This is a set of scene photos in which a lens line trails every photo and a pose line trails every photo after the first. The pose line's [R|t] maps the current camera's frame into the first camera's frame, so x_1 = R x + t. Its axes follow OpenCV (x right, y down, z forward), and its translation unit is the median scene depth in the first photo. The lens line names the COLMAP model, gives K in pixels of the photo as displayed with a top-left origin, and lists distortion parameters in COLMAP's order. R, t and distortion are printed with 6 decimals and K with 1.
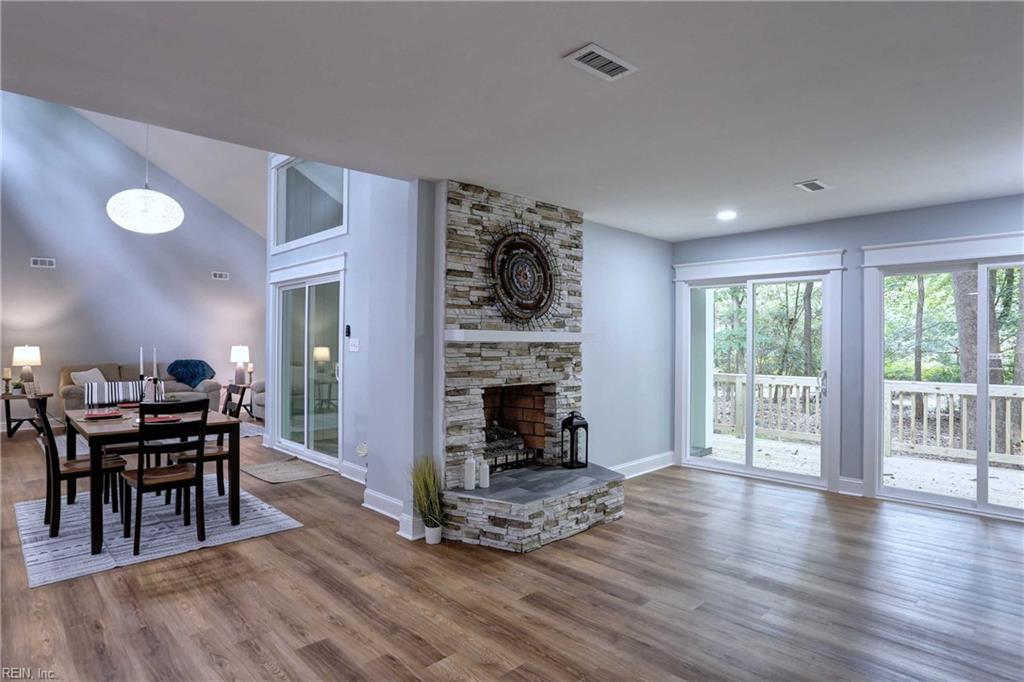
lens RADIAL K [[560.9, 0, 513.8], [0, 560.9, 339.1], [0, 0, 1]] dist [-0.072151, 0.041446]
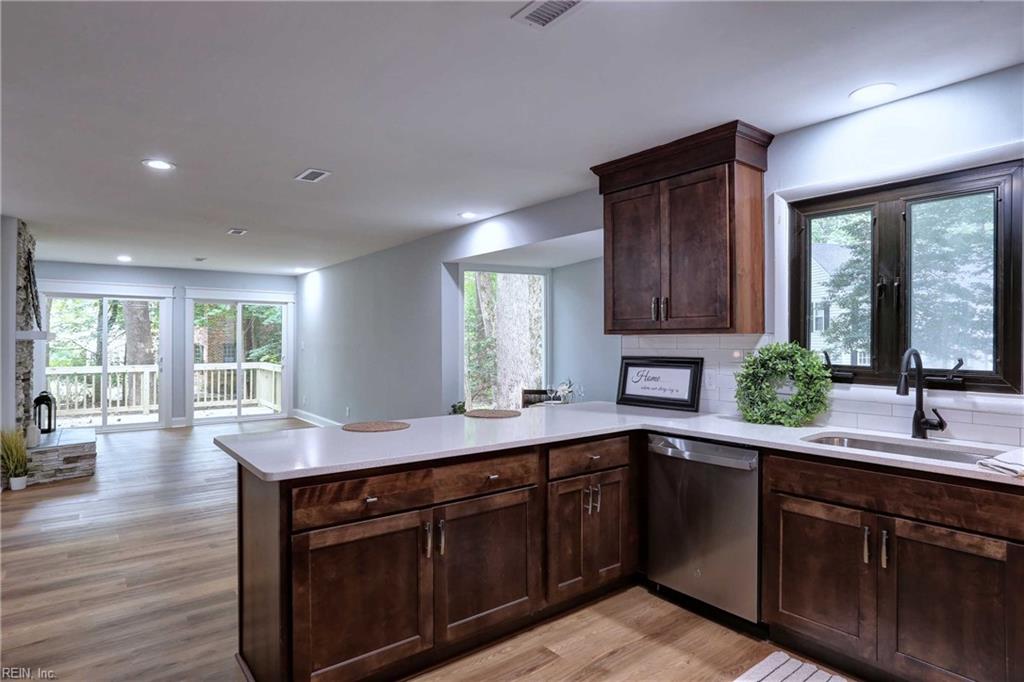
lens RADIAL K [[560.9, 0, 513.8], [0, 560.9, 339.1], [0, 0, 1]] dist [-0.072151, 0.041446]
pose [[0.107388, 0.000414, 0.994217, -1.190965], [-0.004042, 0.999992, 0.000020, -0.001741], [-0.994209, -0.004021, 0.107389, -0.297207]]
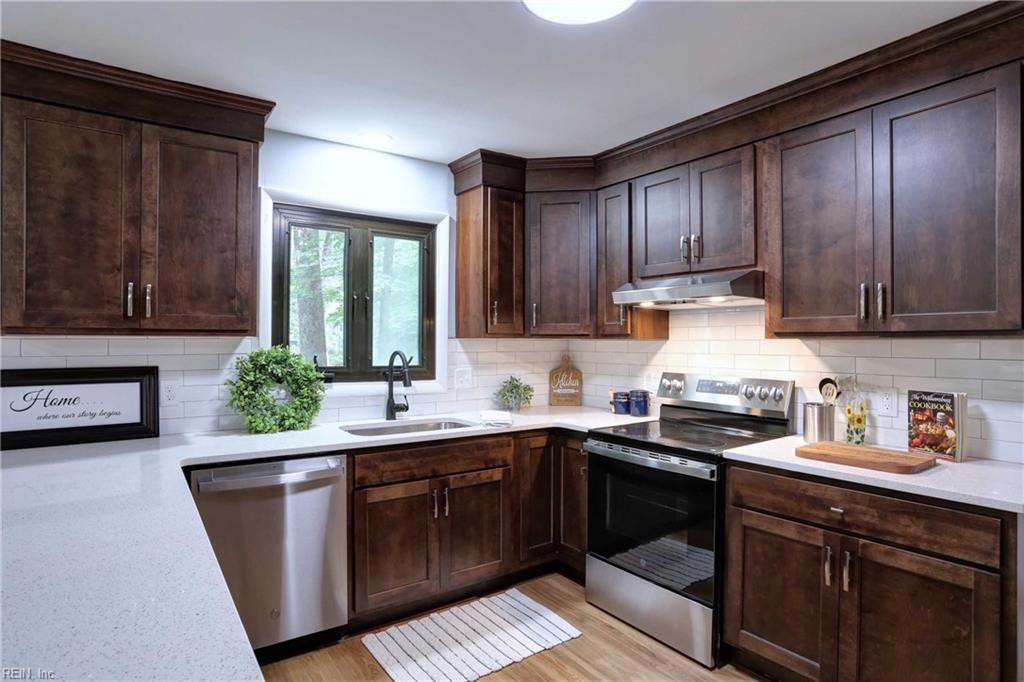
lens RADIAL K [[550.7, 0, 509.2], [0, 550.7, 344.2], [0, 0, 1]] dist [-0.059244, 0.029945]
pose [[-0.986462, -0.004311, 0.163932, -0.852747], [-0.004594, 0.999989, -0.001348, -0.001736], [-0.163924, -0.002082, -0.986471, 0.052386]]
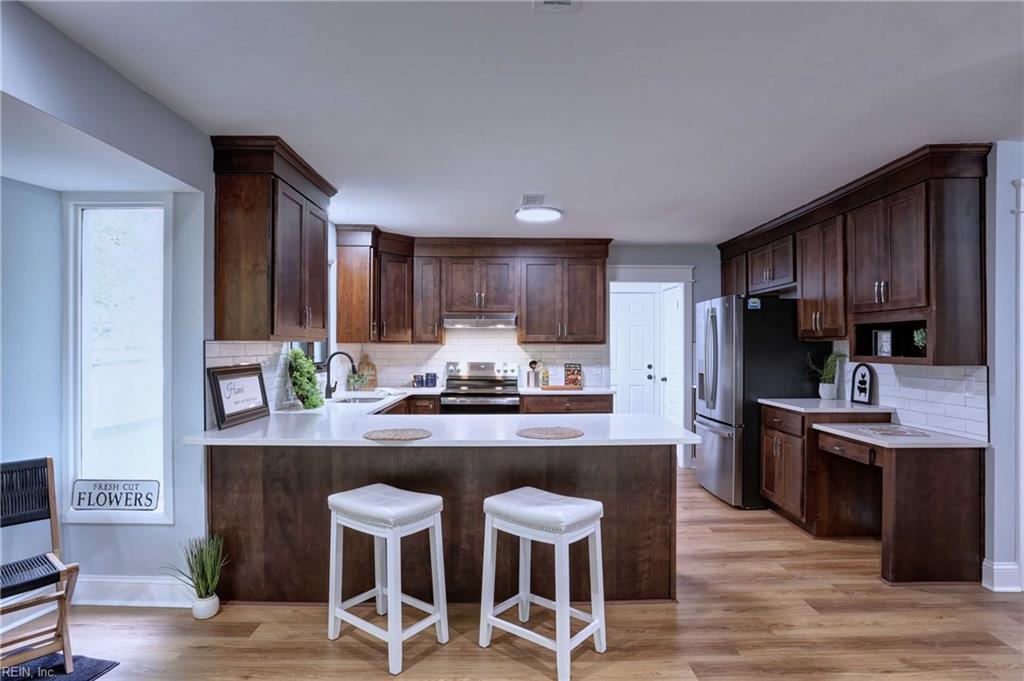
lens RADIAL K [[550.7, 0, 509.2], [0, 550.7, 343.7], [0, 0, 1]] dist [-0.059244, 0.029945]
pose [[-0.695606, -0.005886, -0.718400, -0.031211], [0.001977, 0.999947, -0.010107, 0.003025], [0.718421, -0.008451, -0.695557, 0.363416]]
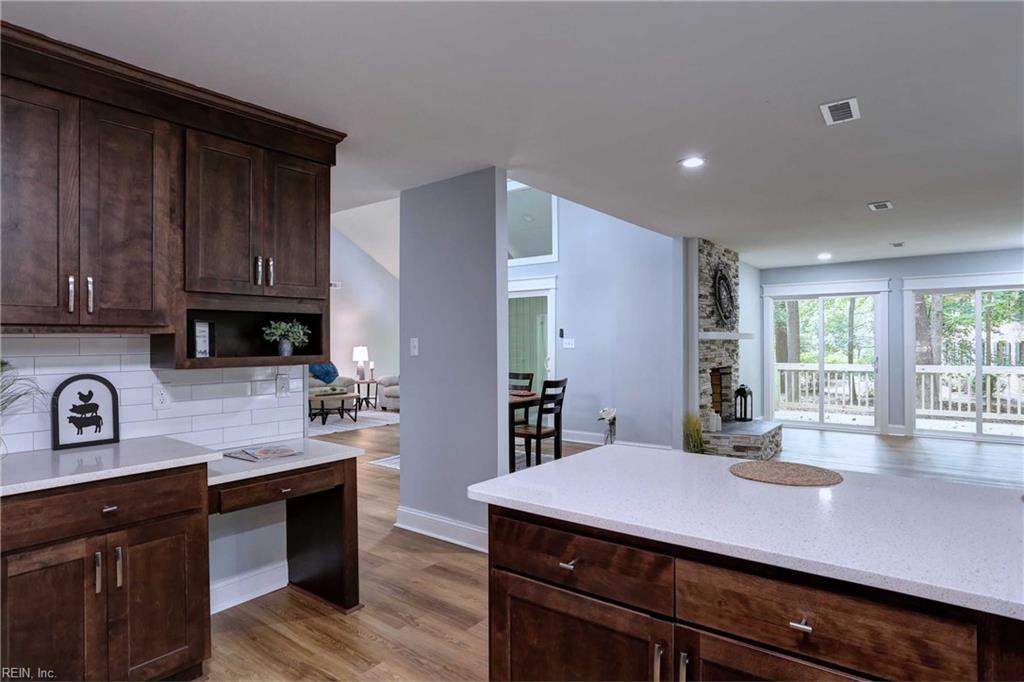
lens RADIAL K [[559.0, 0, 512.9], [0, 559.0, 338.6], [0, 0, 1]] dist [-0.066352, 0.040406]
pose [[0.989568, -0.009608, 0.143744, -0.810687], [0.009829, 0.999951, -0.000832, -0.001676], [-0.143729, 0.002236, 0.989615, -0.454522]]
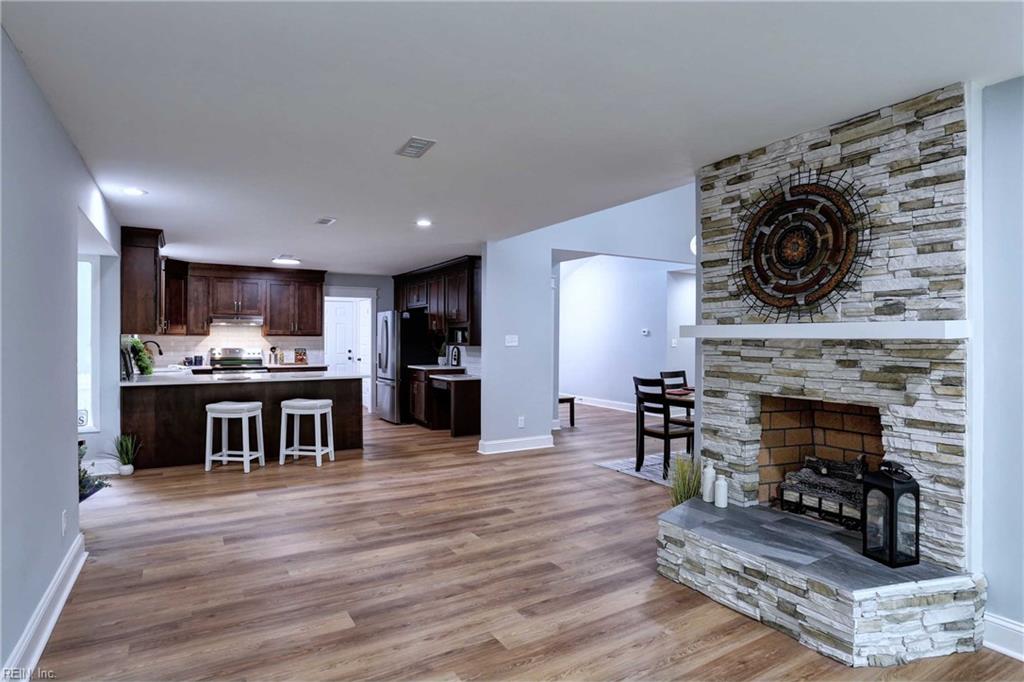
lens RADIAL K [[562.0, 0, 514.6], [0, 562.0, 338.3], [0, 0, 1]] dist [-0.059694, 0.044121]
pose [[-0.227652, -0.001764, -0.973741, 0.811126], [0.001783, 0.999996, -0.002228, 0.005807], [0.973741, -0.002244, -0.227648, 0.837143]]
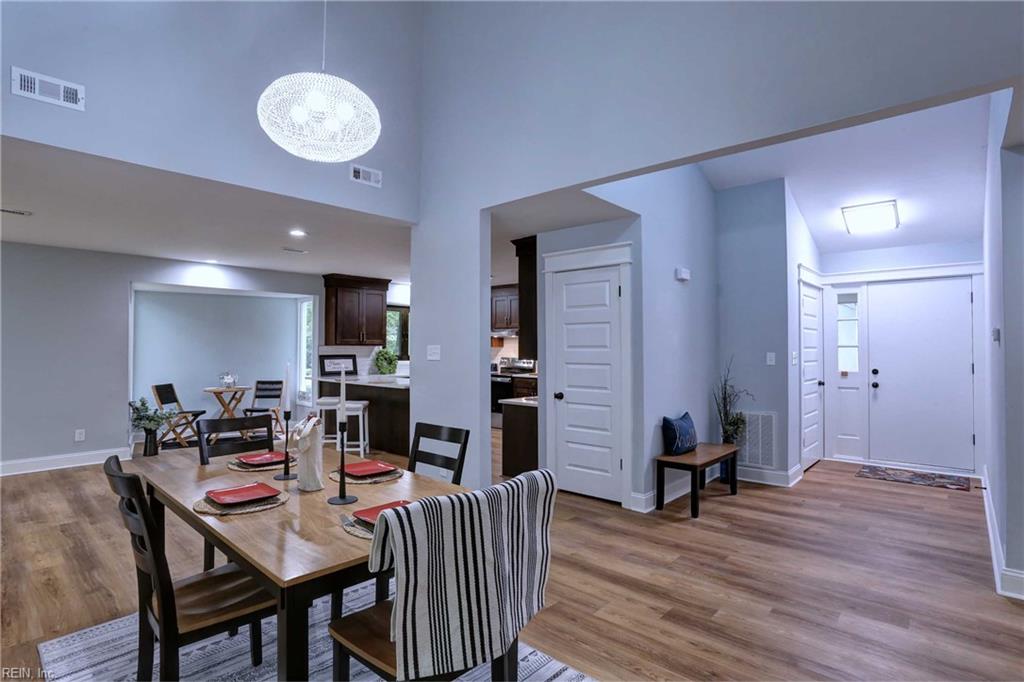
lens RADIAL K [[514.2, 0, 512.0], [0, 514.2, 341.0], [0, 0, 1]] dist [-0.064663, 0.026133]
pose [[-0.998089, -0.006745, -0.061424, -0.845727], [-0.005709, 0.999839, -0.017033, 0.001776], [0.061529, -0.016650, -0.997966, 1.538780]]
